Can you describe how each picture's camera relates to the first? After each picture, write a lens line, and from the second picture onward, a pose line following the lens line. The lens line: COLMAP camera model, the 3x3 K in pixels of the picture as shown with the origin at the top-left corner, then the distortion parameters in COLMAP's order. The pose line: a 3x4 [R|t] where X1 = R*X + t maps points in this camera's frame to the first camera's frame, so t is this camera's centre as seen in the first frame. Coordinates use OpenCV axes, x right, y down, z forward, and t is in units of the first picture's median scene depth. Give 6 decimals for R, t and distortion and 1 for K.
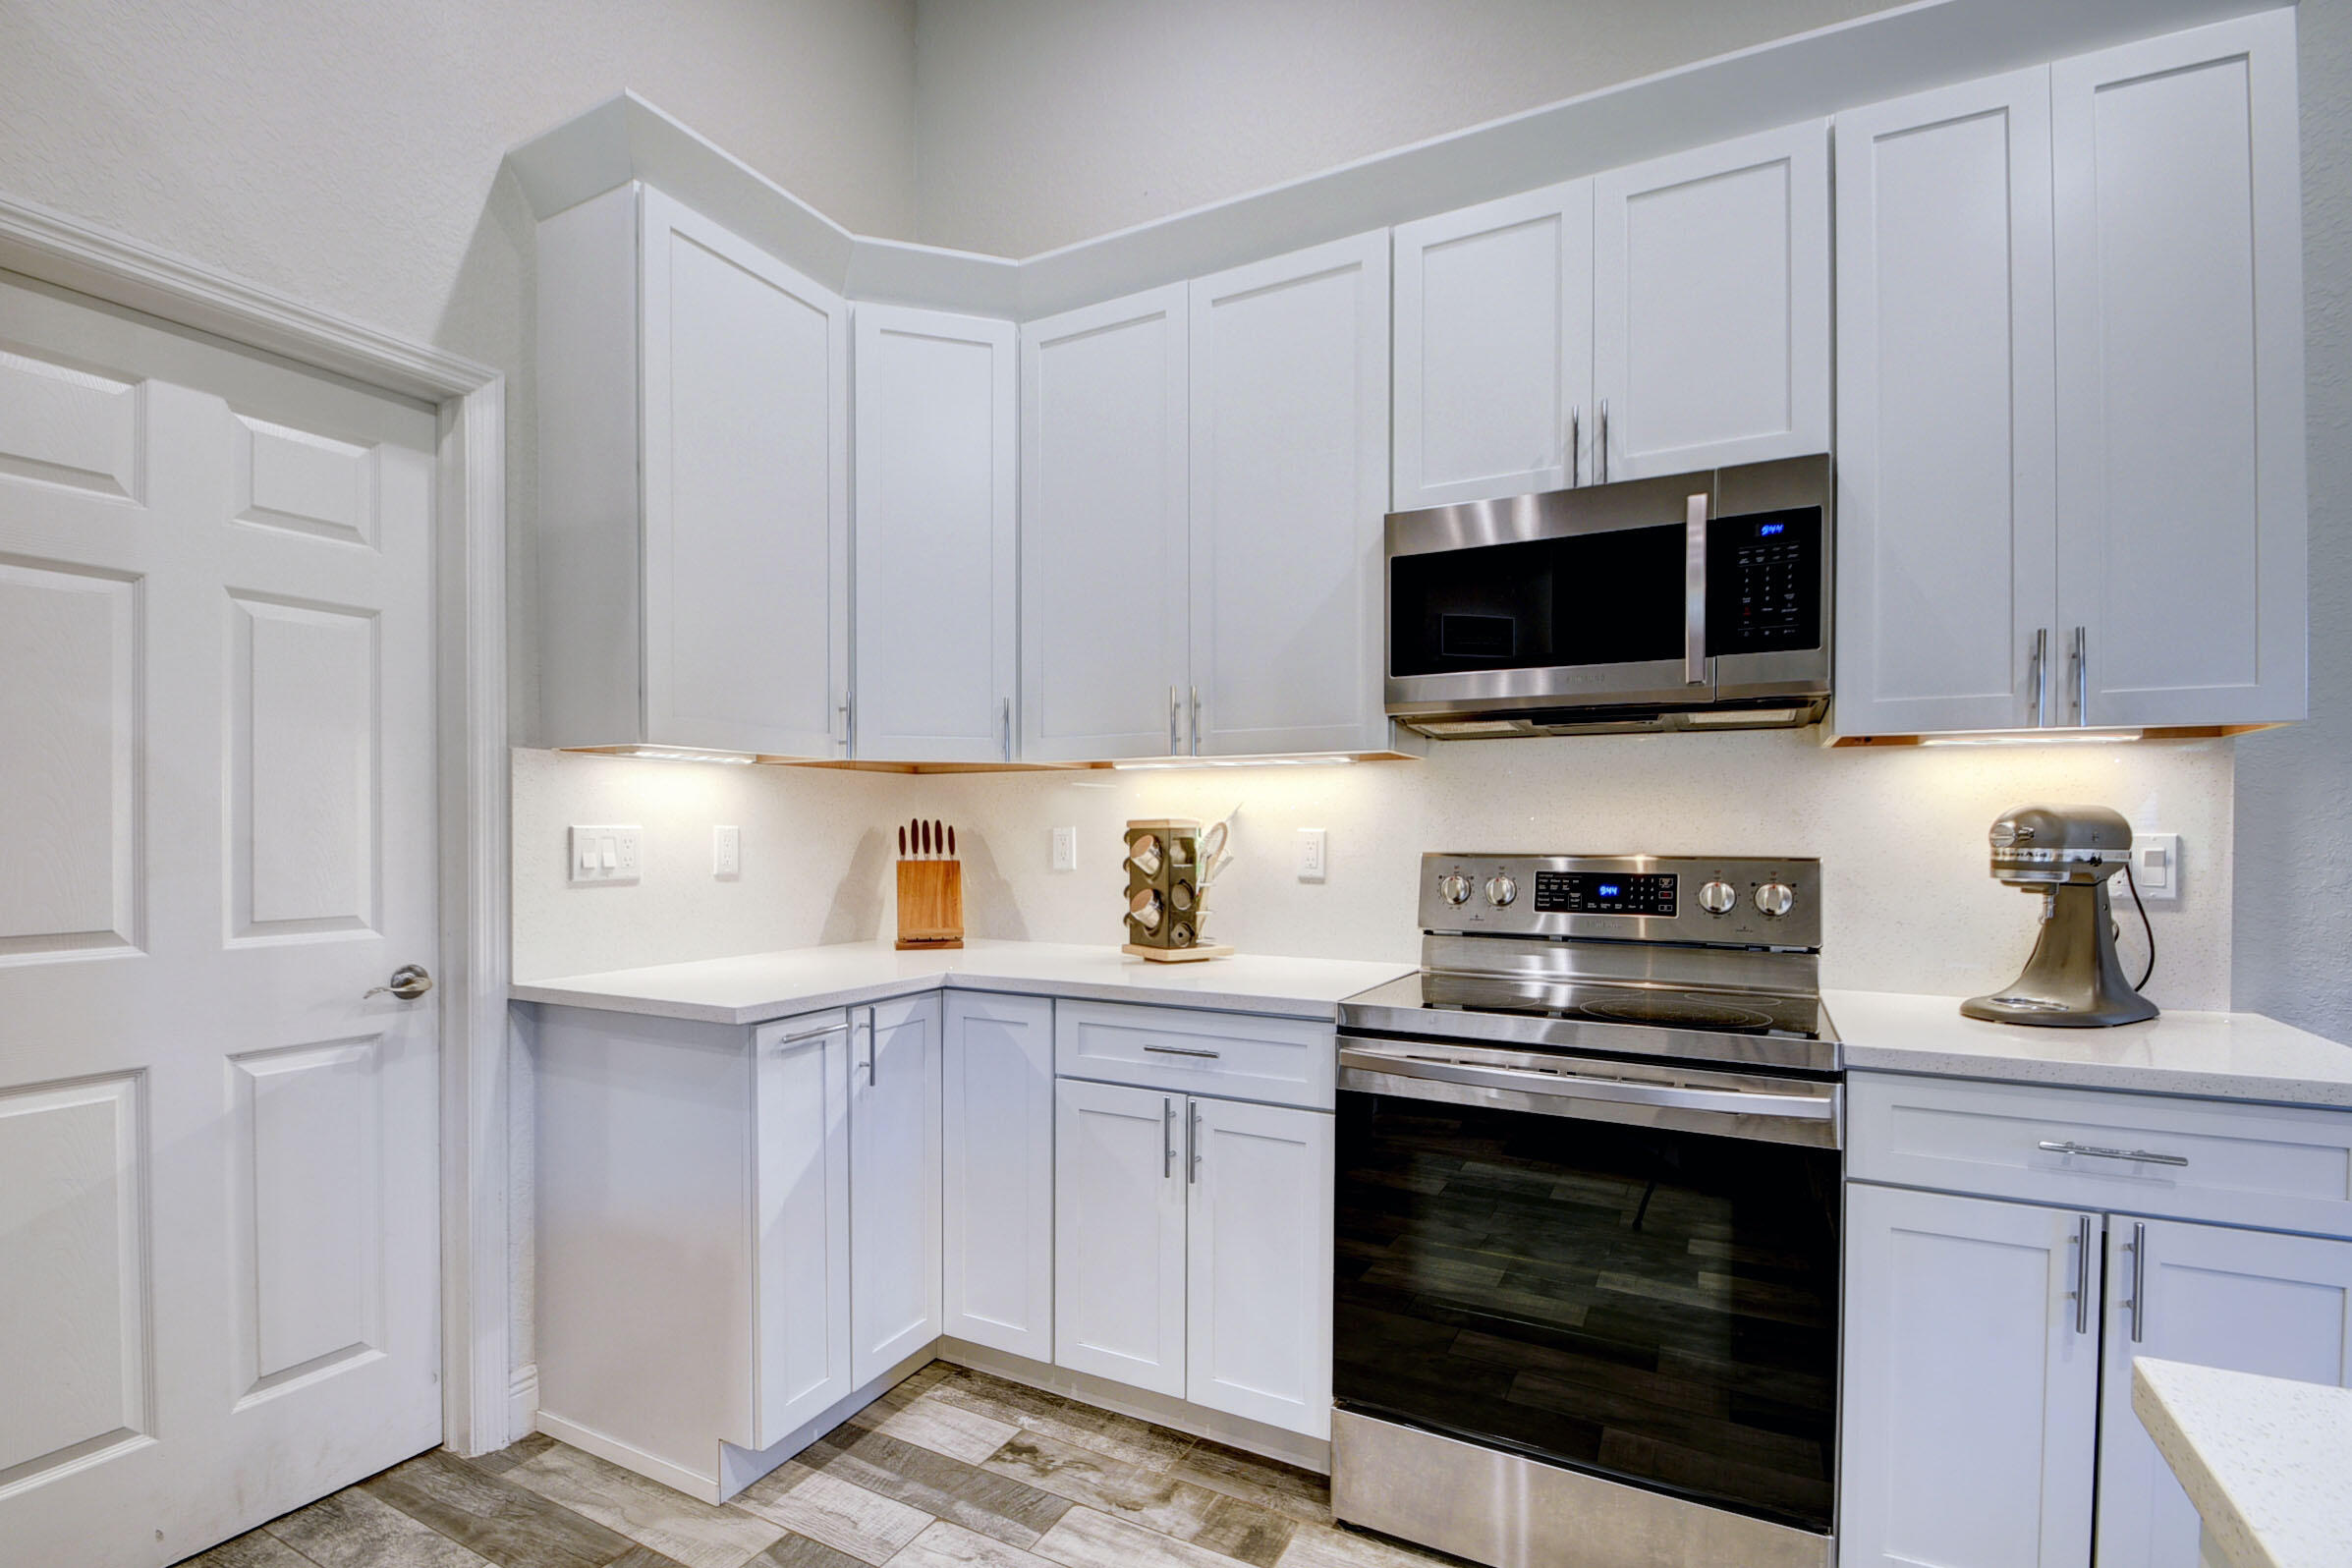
lens RADIAL K [[1099.2, 0, 1177.2], [0, 1099.2, 835.2], [0, 0, 1]] dist [0.014664, -0.022107]
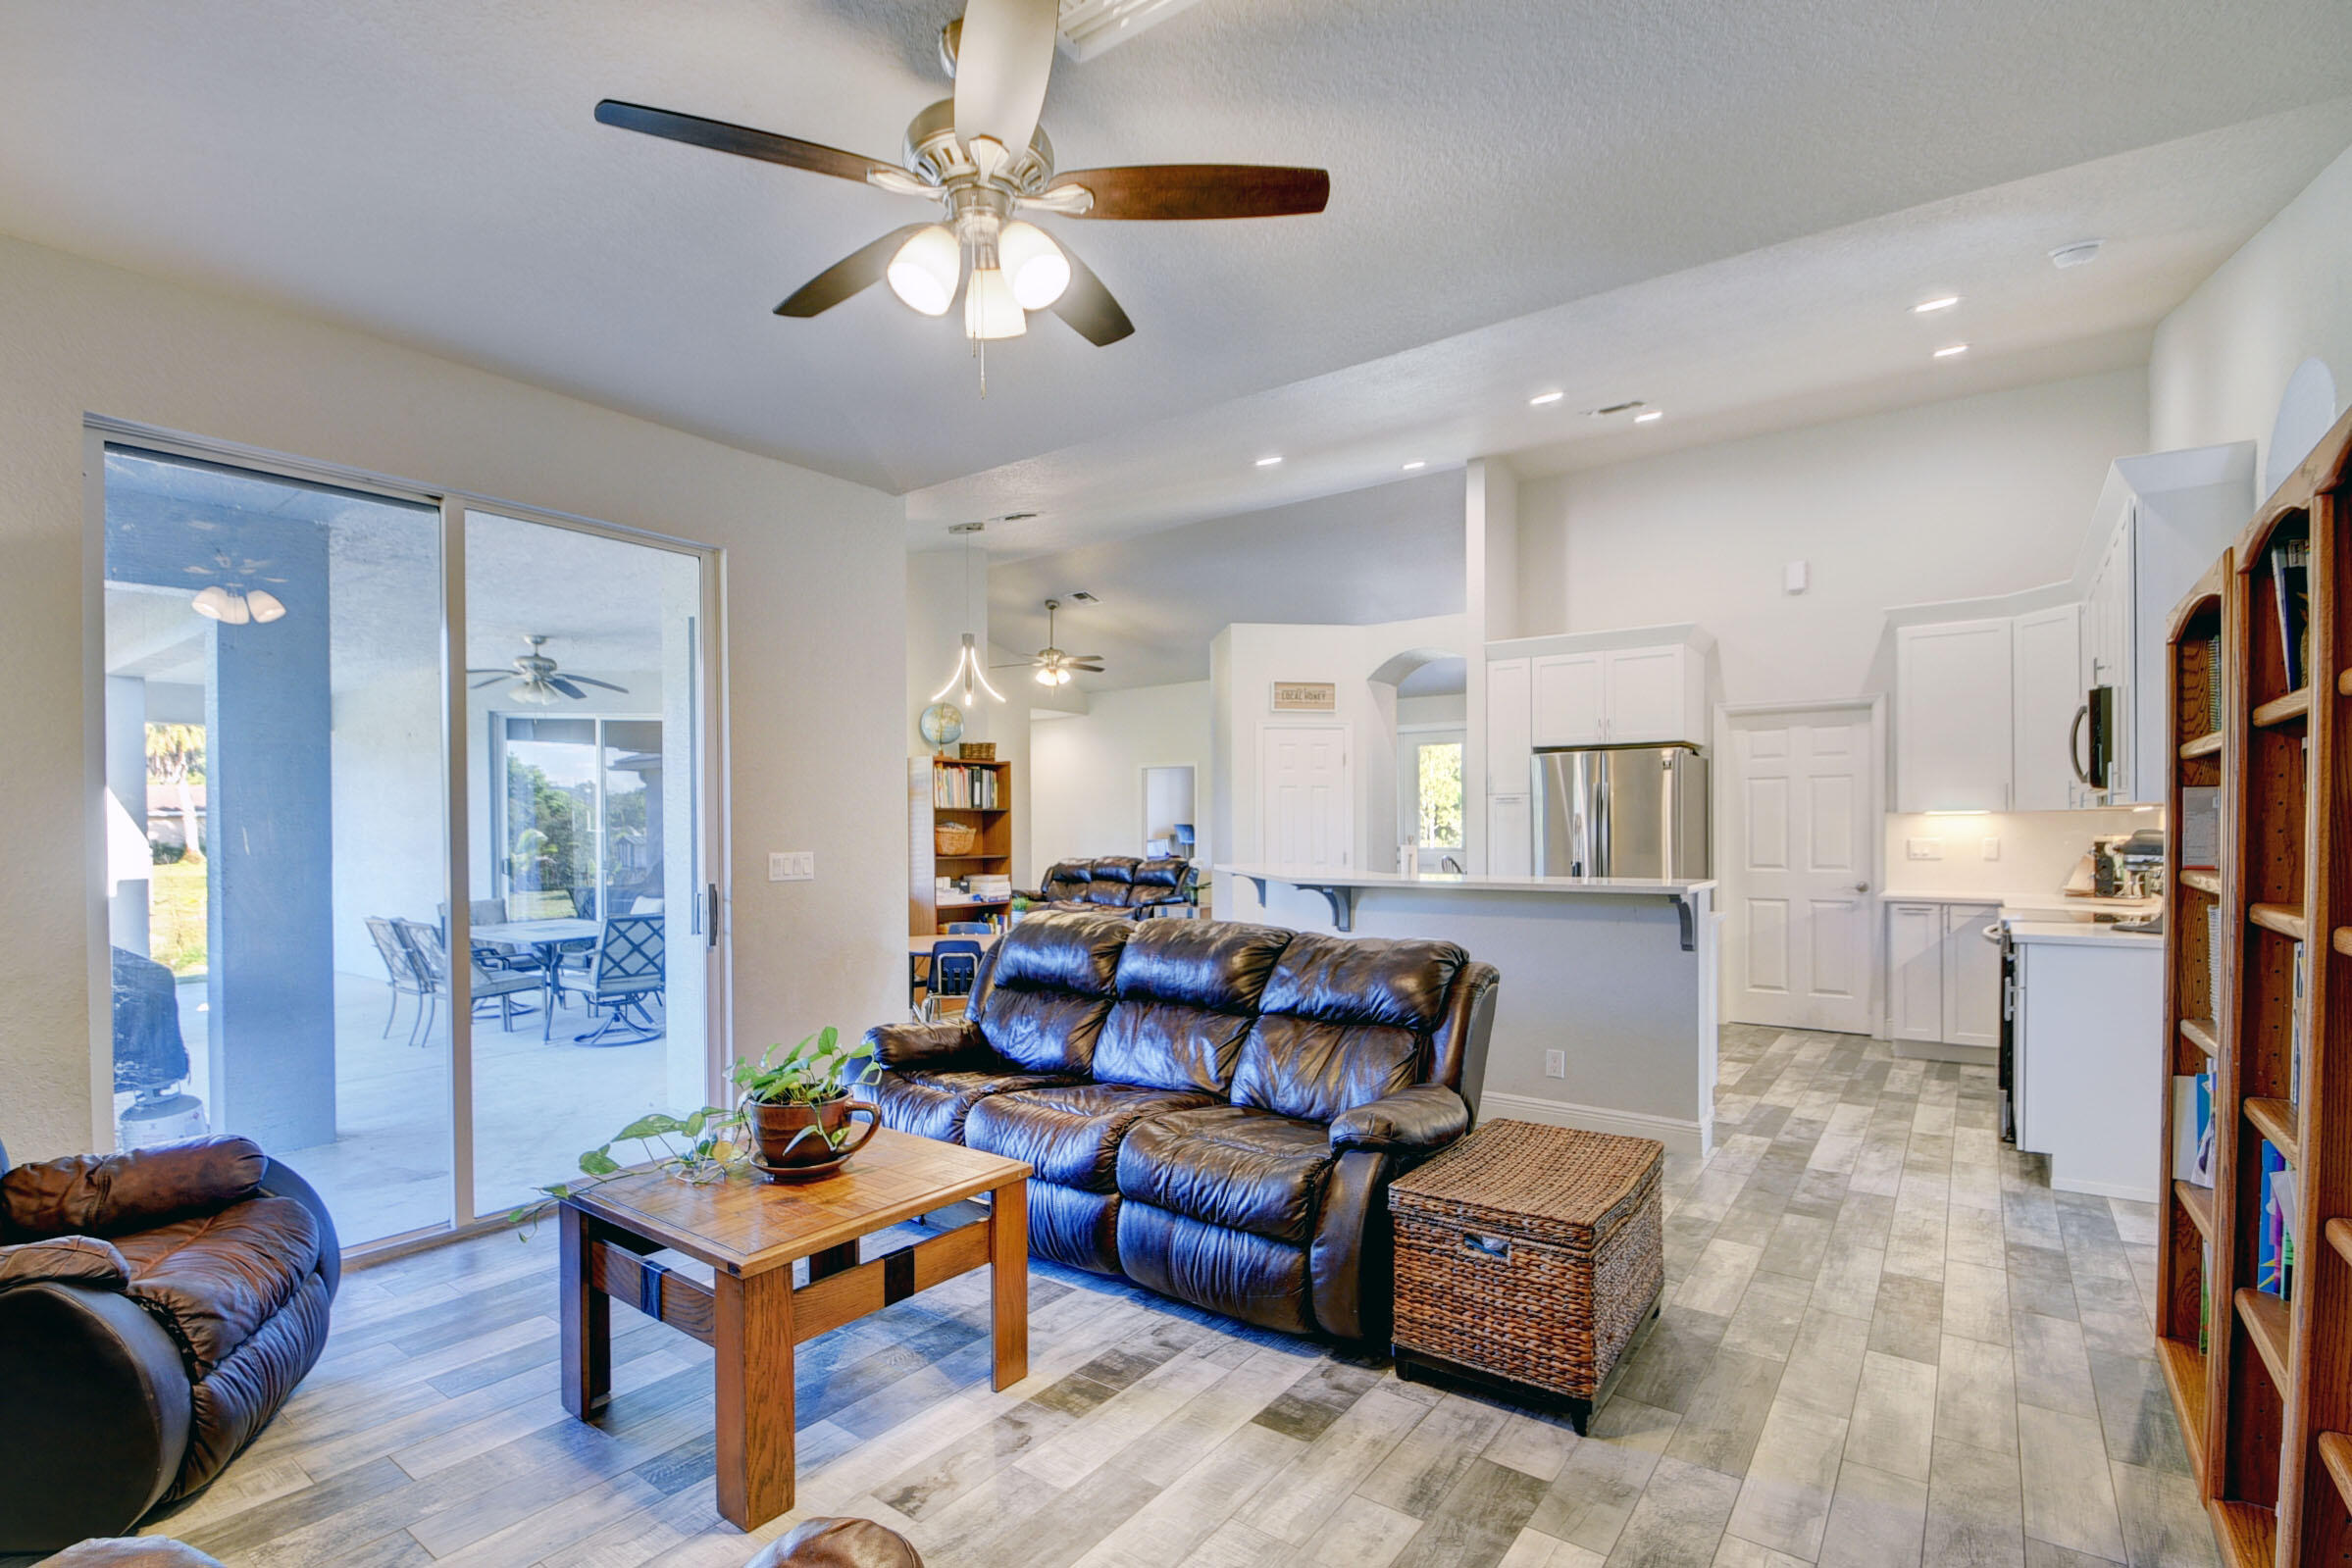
lens RADIAL K [[1099.1, 0, 1177.2], [0, 1099.1, 835.2], [0, 0, 1]] dist [0.014664, -0.022107]
pose [[-0.143273, 0.003973, -0.989675, 2.780205], [-0.000138, 0.999992, 0.004034, -0.031579], [0.989683, 0.000715, -0.143271, -0.526331]]
